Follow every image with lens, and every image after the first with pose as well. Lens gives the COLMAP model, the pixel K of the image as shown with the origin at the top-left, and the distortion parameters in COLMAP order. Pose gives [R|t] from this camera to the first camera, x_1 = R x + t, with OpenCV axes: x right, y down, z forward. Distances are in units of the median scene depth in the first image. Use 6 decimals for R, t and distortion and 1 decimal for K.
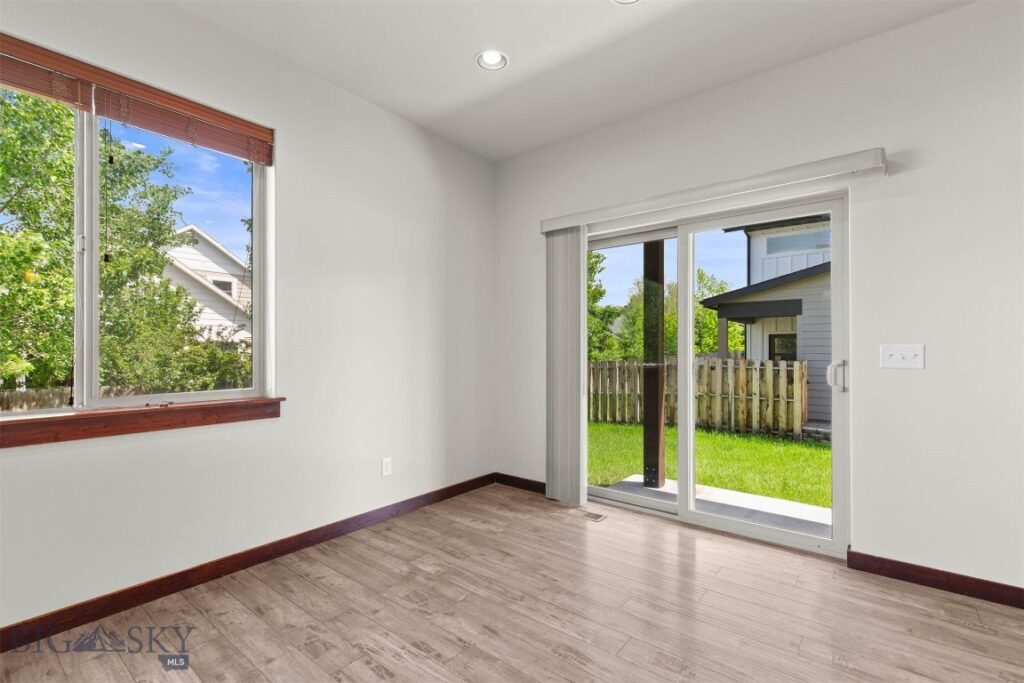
lens RADIAL K [[463.6, 0, 513.6], [0, 463.6, 351.6], [0, 0, 1]] dist [0.000366, -0.000160]
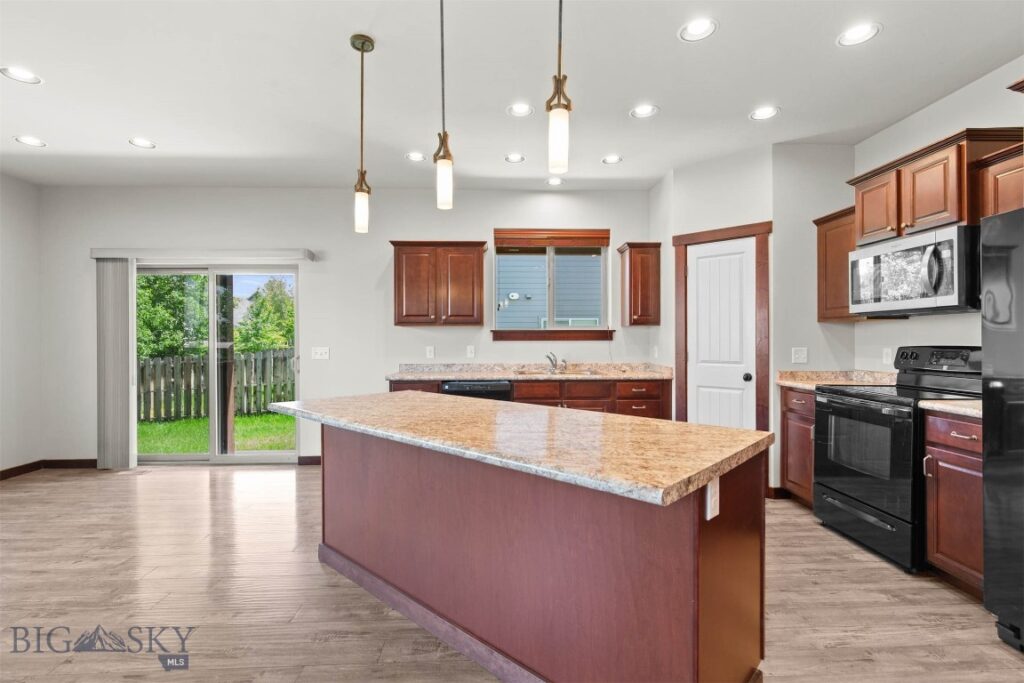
lens RADIAL K [[478.9, 0, 512.0], [0, 478.9, 341.5], [0, 0, 1]] dist [-0.000350, -0.000455]
pose [[0.754485, -0.004505, 0.656302, 0.064697], [0.004146, 0.999989, 0.002098, -0.026522], [-0.656304, 0.001138, 0.754495, -0.673333]]
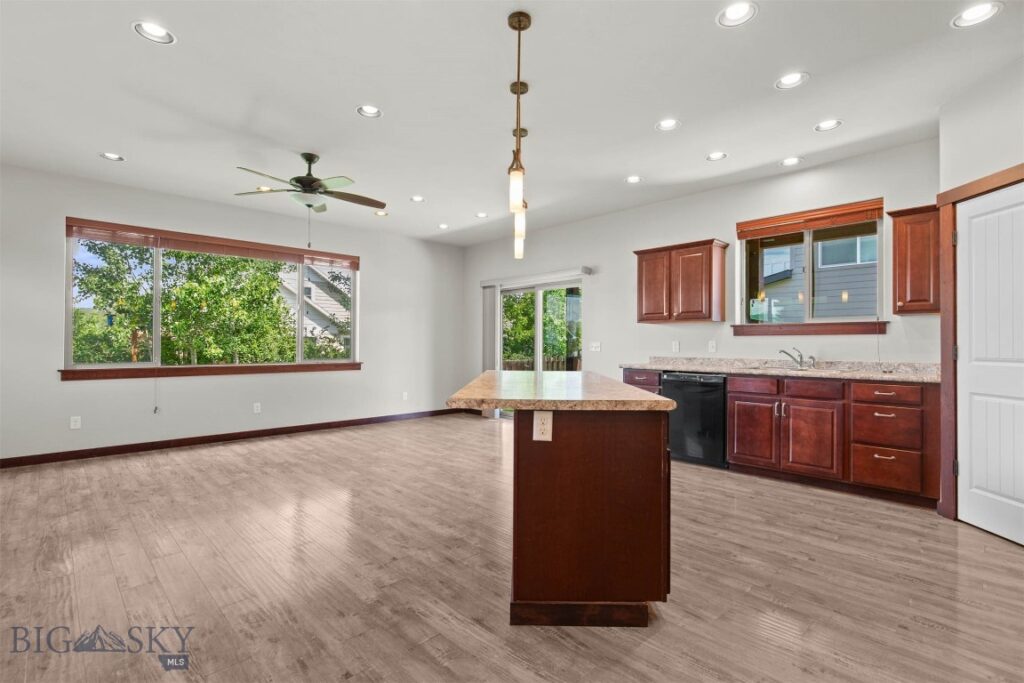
lens RADIAL K [[478.9, 0, 512.0], [0, 478.9, 341.5], [0, 0, 1]] dist [-0.000350, -0.000455]
pose [[0.991718, 0.003536, -0.128384, 0.443310], [-0.004759, 0.999946, -0.009214, 0.004190], [0.128345, 0.009749, 0.991682, -1.014849]]
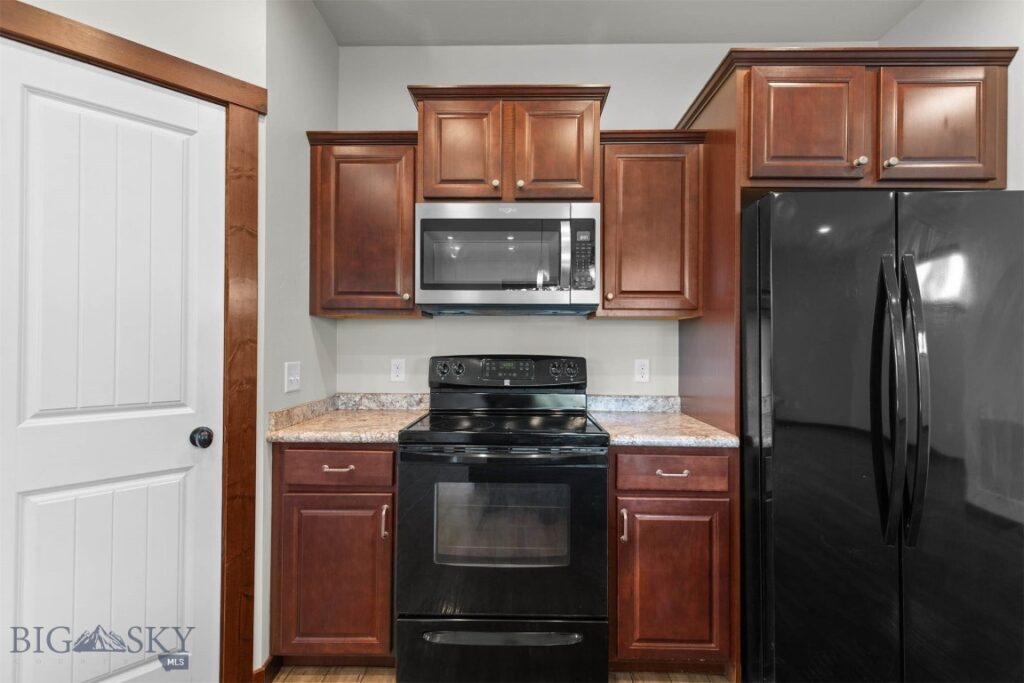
lens RADIAL K [[459.4, 0, 515.4], [0, 459.4, 339.1], [0, 0, 1]] dist [0.011216, -0.000230]
pose [[-0.611777, 0.007041, 0.790999, 0.616839], [-0.002392, 0.999939, -0.010751, -0.028784], [-0.791027, -0.008469, -0.611723, -0.205121]]
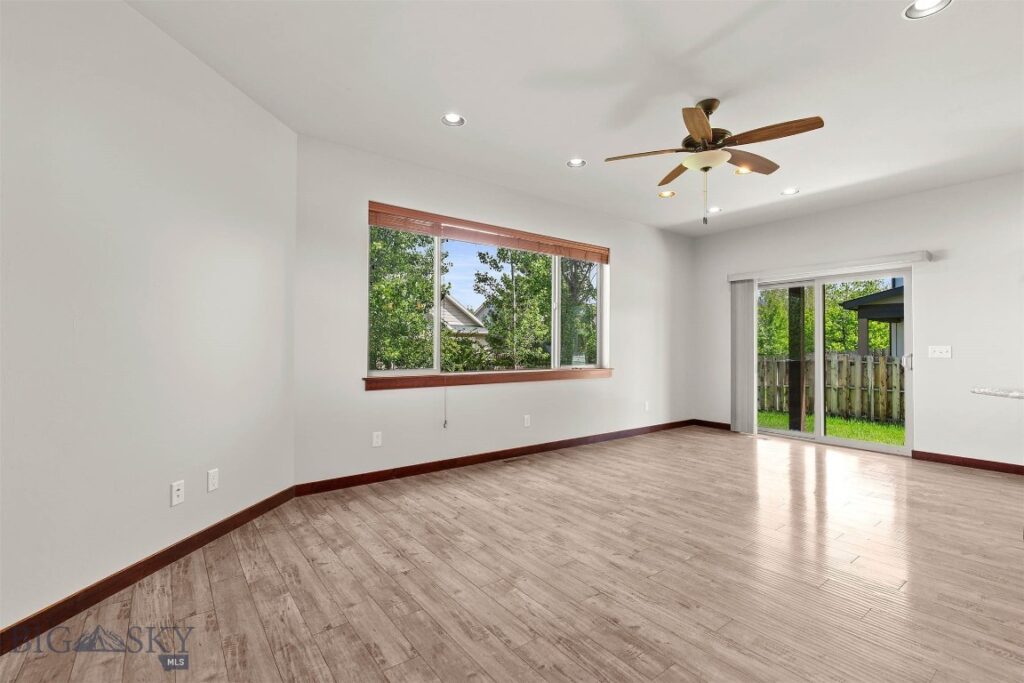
lens RADIAL K [[457.1, 0, 512.0], [0, 457.1, 341.5], [0, 0, 1]] dist [-0.000249, 0.000258]
pose [[0.968897, 0.003543, -0.247441, -0.289152], [-0.006690, 0.999907, -0.011881, 0.000434], [0.247375, 0.013167, 0.968830, -0.847804]]
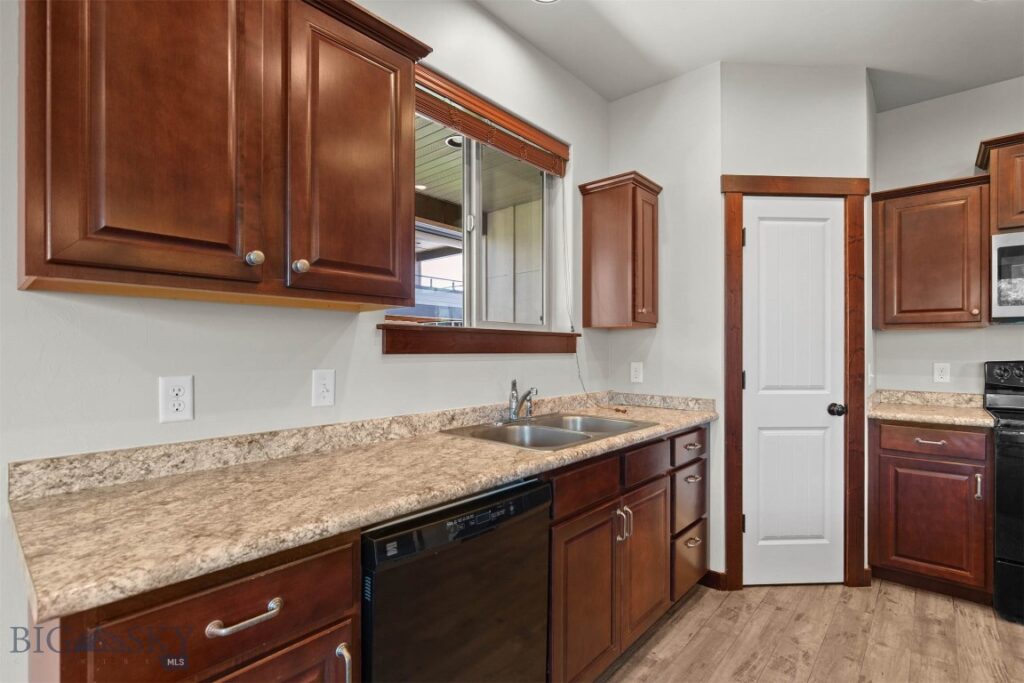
lens RADIAL K [[483.9, 0, 513.0], [0, 483.9, 348.4], [0, 0, 1]] dist [-0.003270, -0.000562]
pose [[0.043186, 0.004329, 0.999058, 0.411956], [0.000389, 0.999990, -0.004349, -0.029089], [-0.999067, 0.000576, 0.043184, 0.182456]]
